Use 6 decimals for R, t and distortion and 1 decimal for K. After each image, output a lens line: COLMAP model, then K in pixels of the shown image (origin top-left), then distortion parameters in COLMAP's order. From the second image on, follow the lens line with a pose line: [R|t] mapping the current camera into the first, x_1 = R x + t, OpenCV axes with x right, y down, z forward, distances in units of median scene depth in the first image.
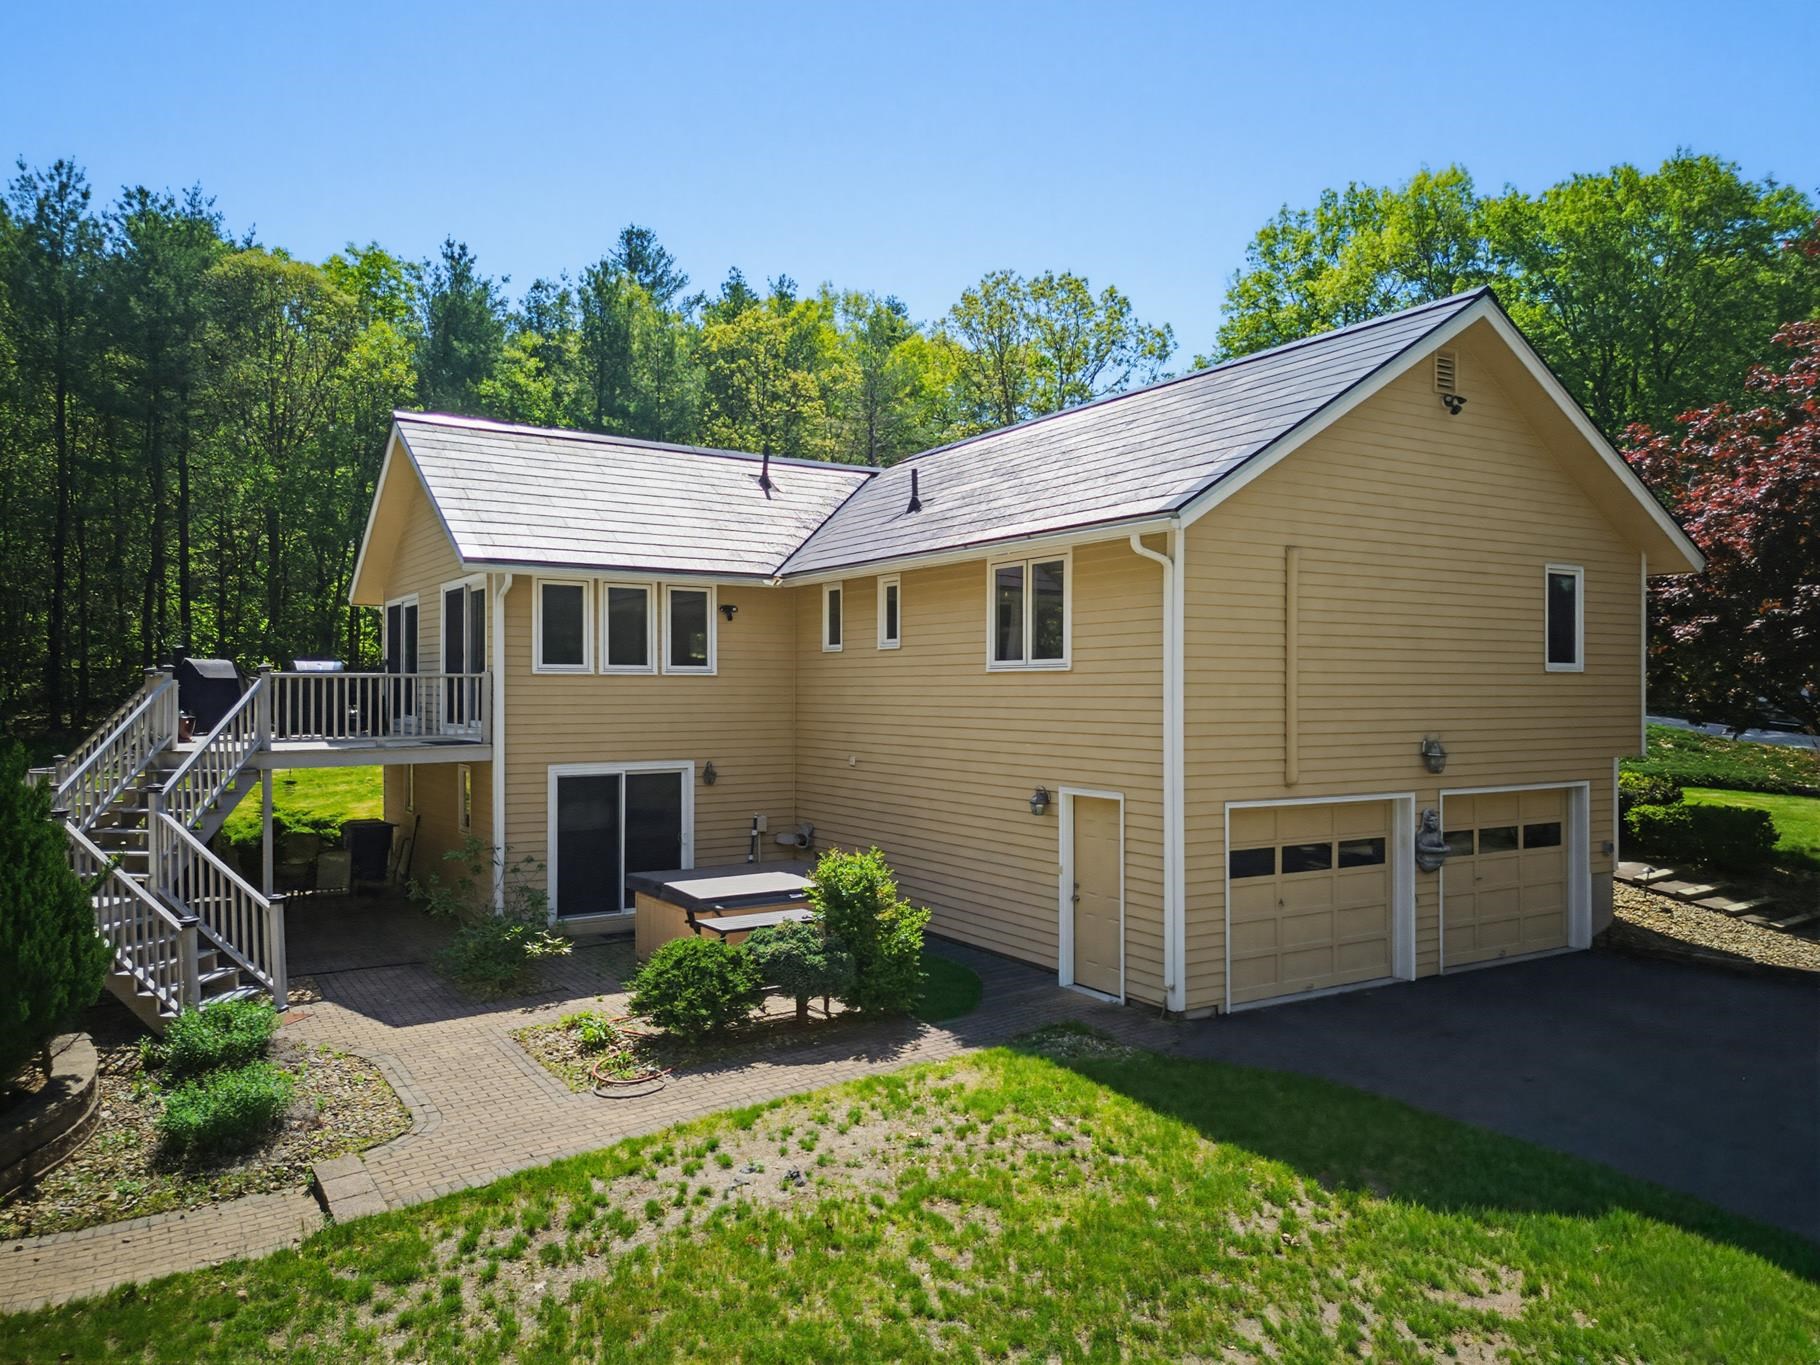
lens RADIAL K [[1295.2, 0, 910.0], [0, 1295.2, 682.5], [0, 0, 1]] dist [0.054355, -0.033702]
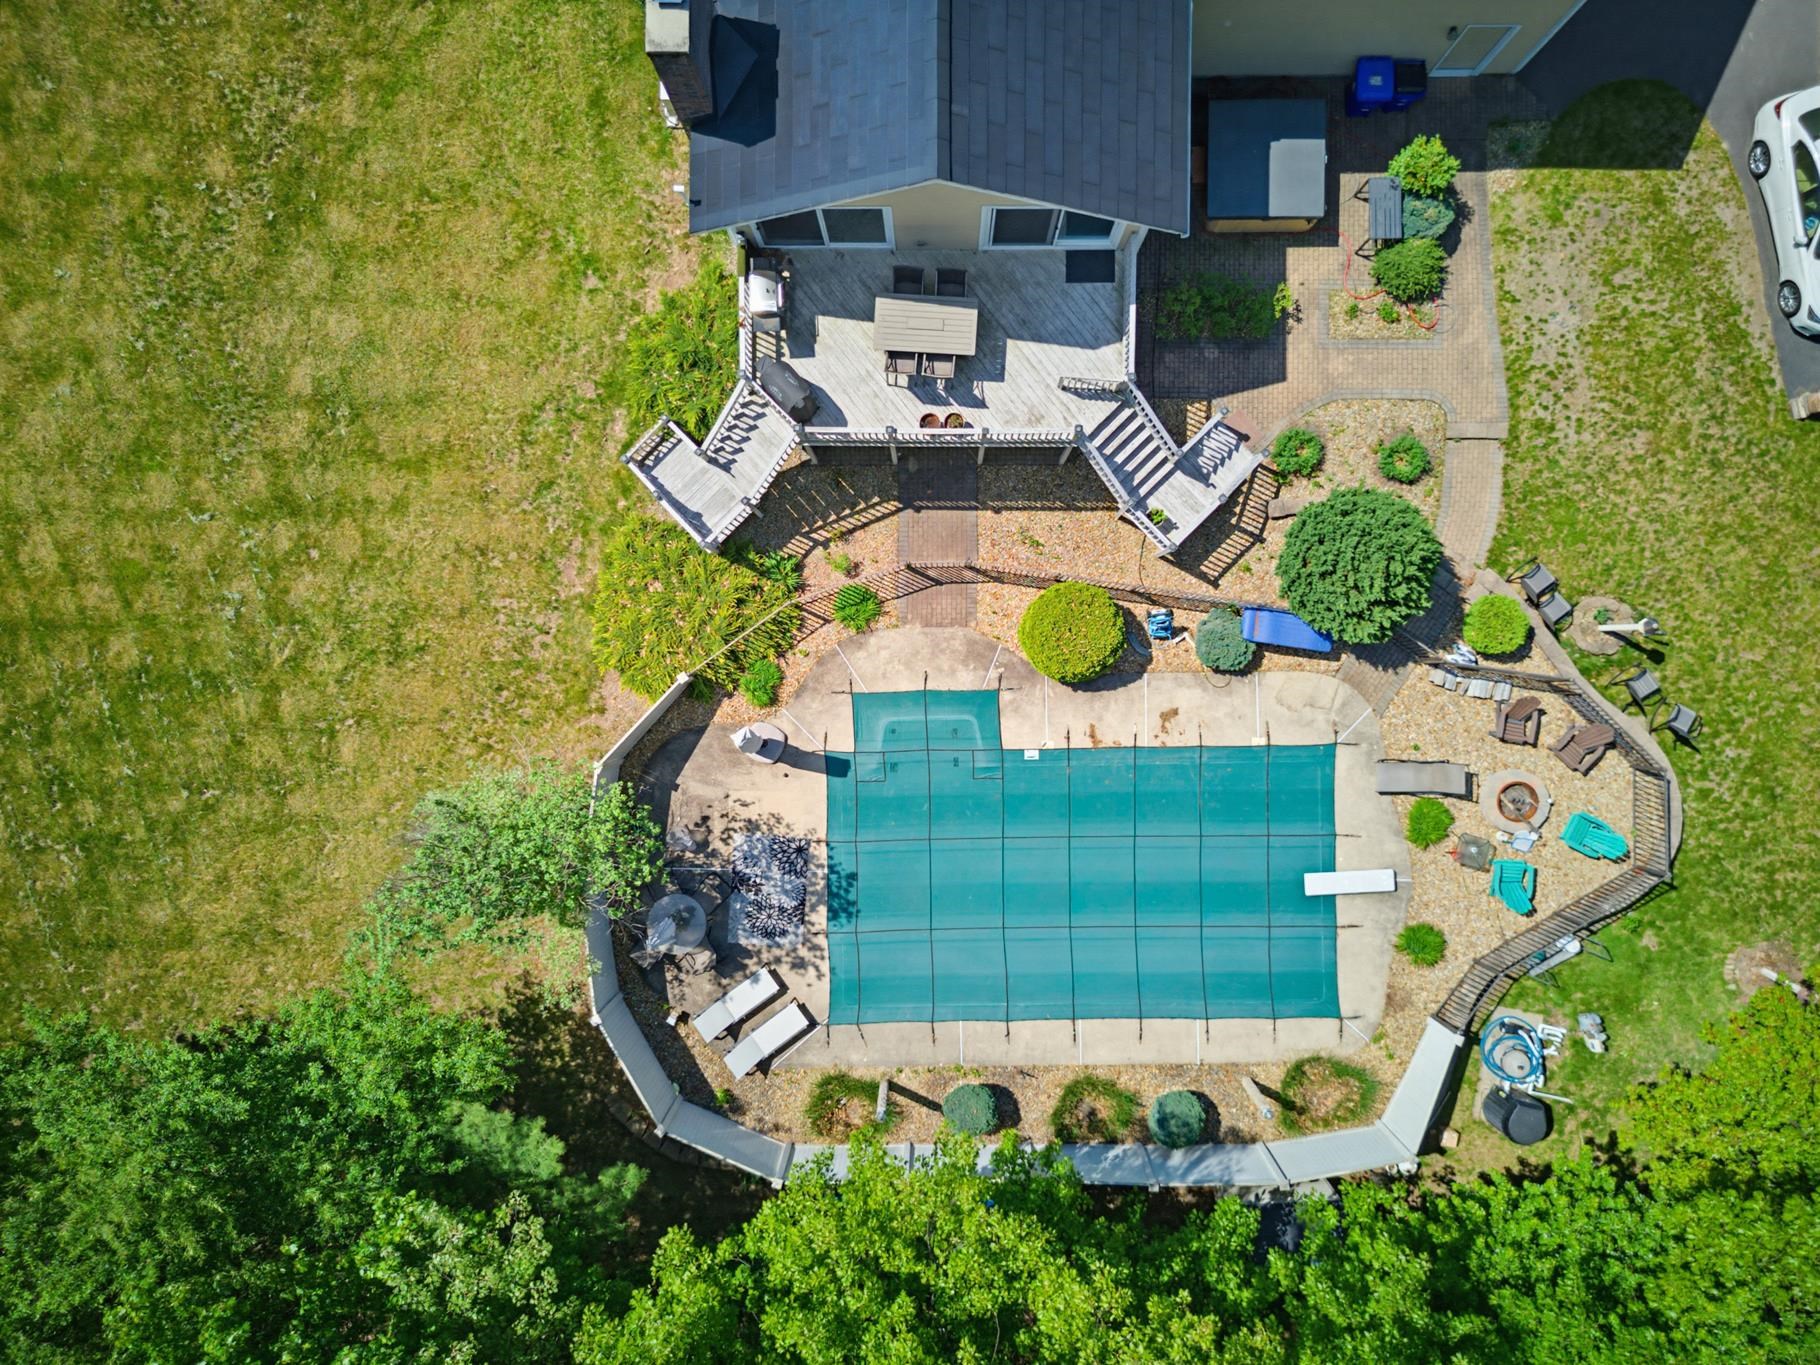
lens RADIAL K [[1325.8, 0, 911.8], [0, 1325.8, 656.2], [0, 0, 1]] dist [0.068990, -0.073615]
pose [[0.539593, -0.841926, 0.000460, -0.998909], [0.018672, 0.012513, 0.999747, -1.725974], [-0.841719, -0.539448, 0.022472, 1.113086]]
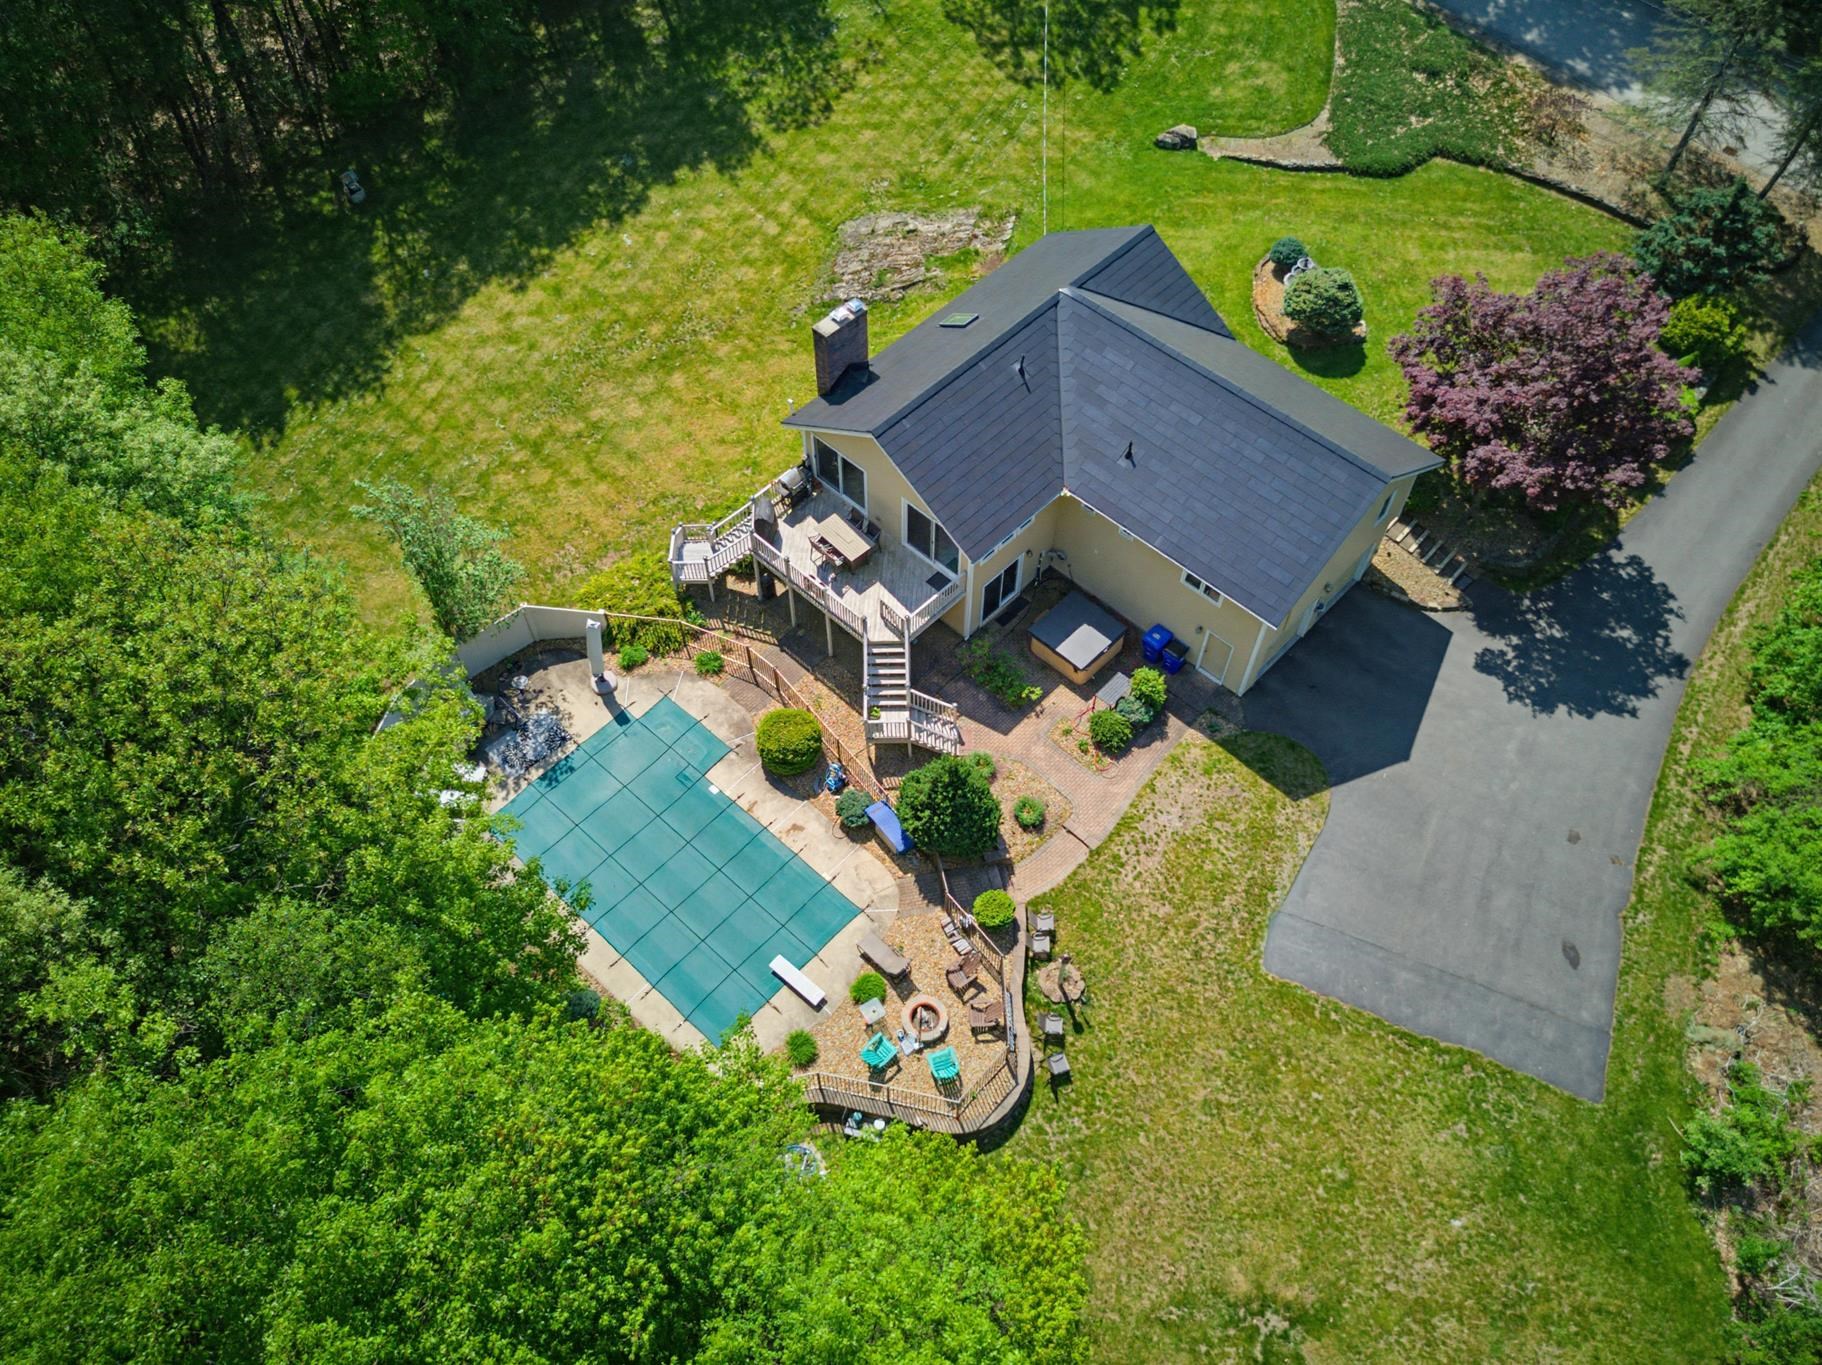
lens RADIAL K [[1350.0, 0, 911.0], [0, 1350.0, 682.5], [0, 0, 1]] dist [0.070618, -0.072298]
pose [[0.970625, -0.197748, 0.137052, -0.963896], [0.000032, 0.569736, 0.821828, -2.331628], [-0.240598, -0.797682, 0.553006, -0.621132]]
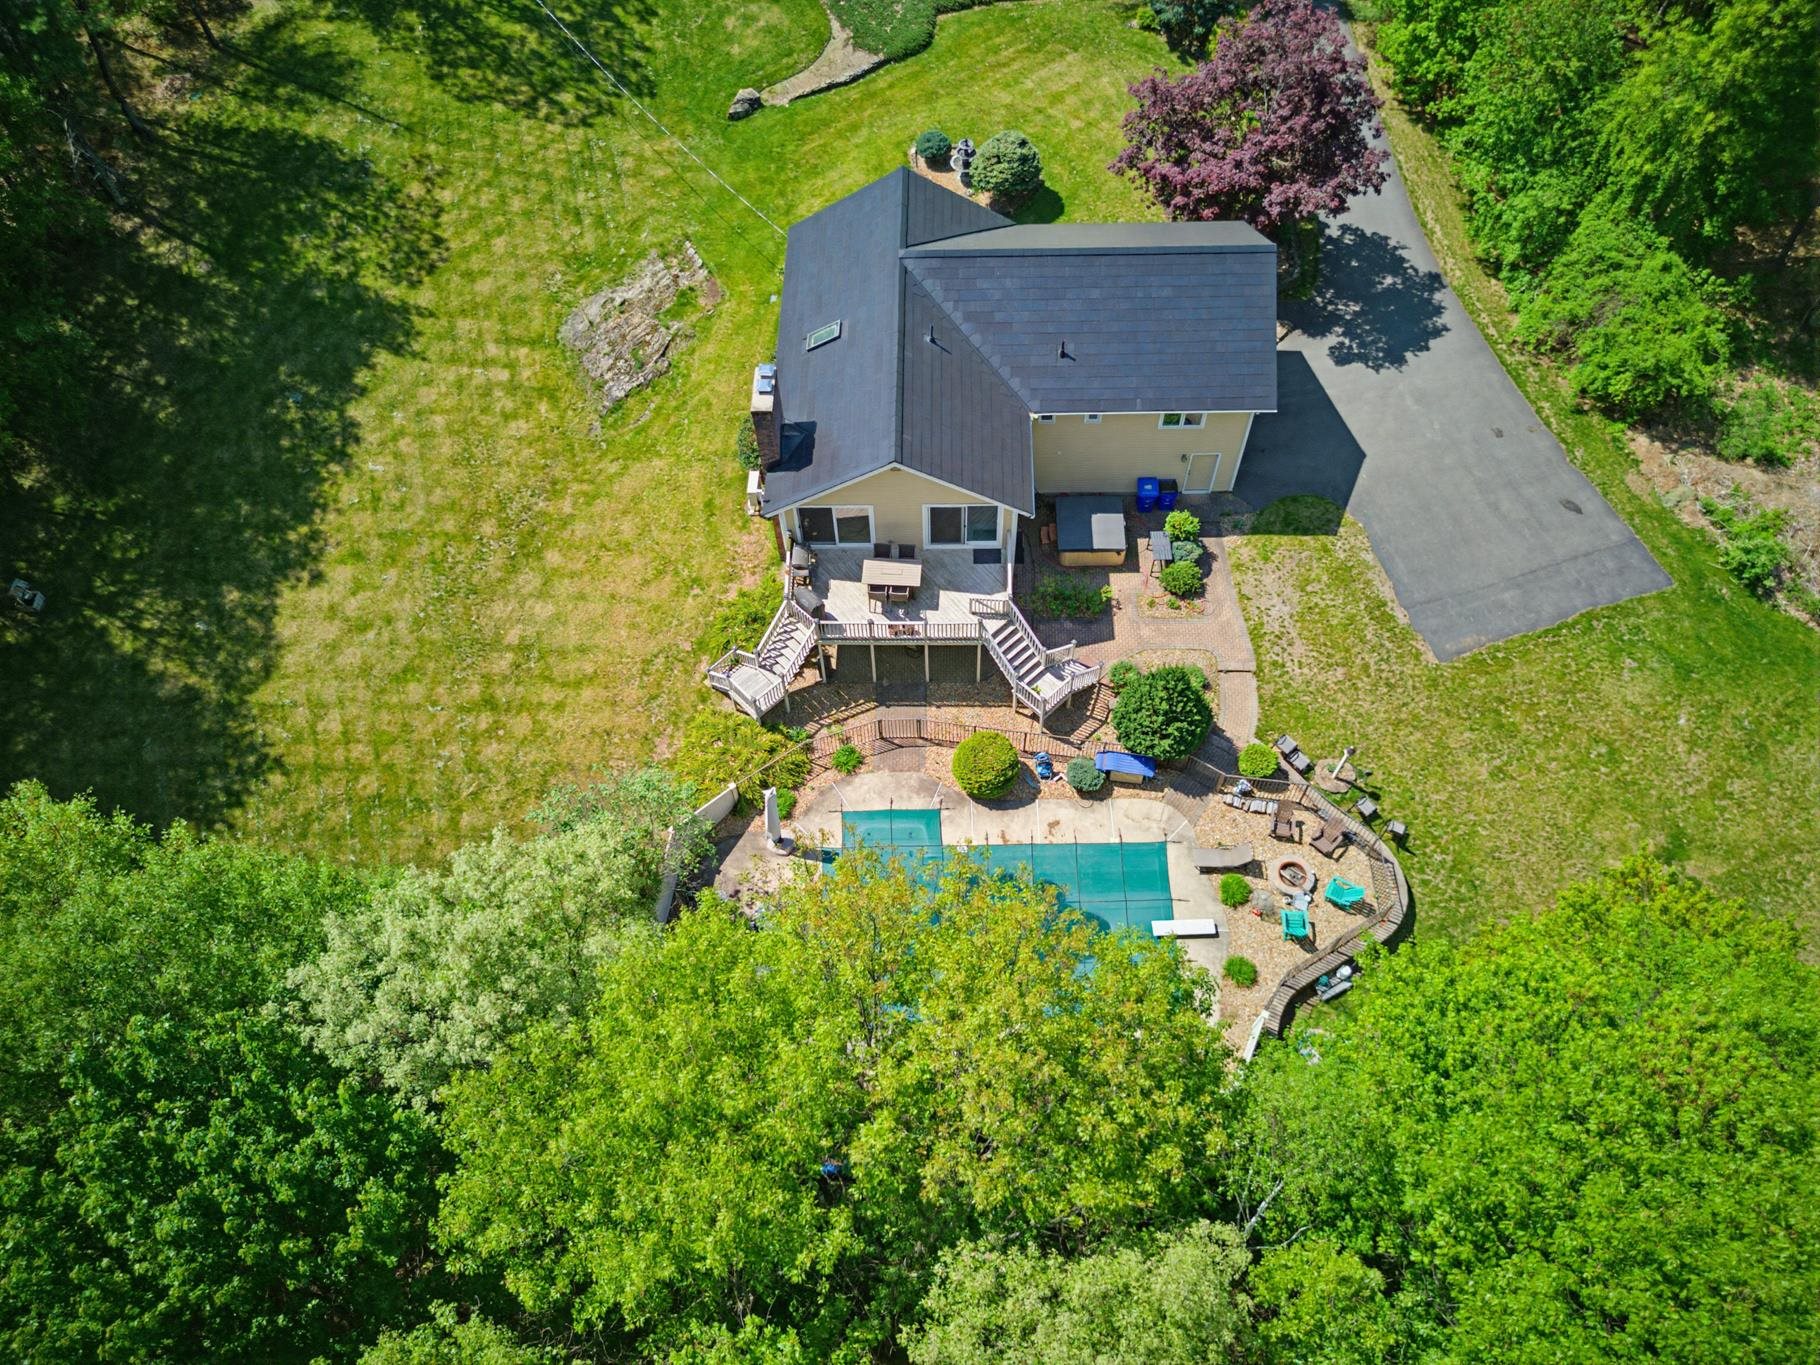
lens RADIAL K [[1295.2, 0, 910.0], [0, 1295.2, 682.5], [0, 0, 1]] dist [0.054355, -0.033702]
pose [[0.547300, -0.720077, 0.426557, -2.023945], [0.026942, 0.524559, 0.850948, -2.353218], [-0.836502, -0.454232, 0.306492, 0.328776]]
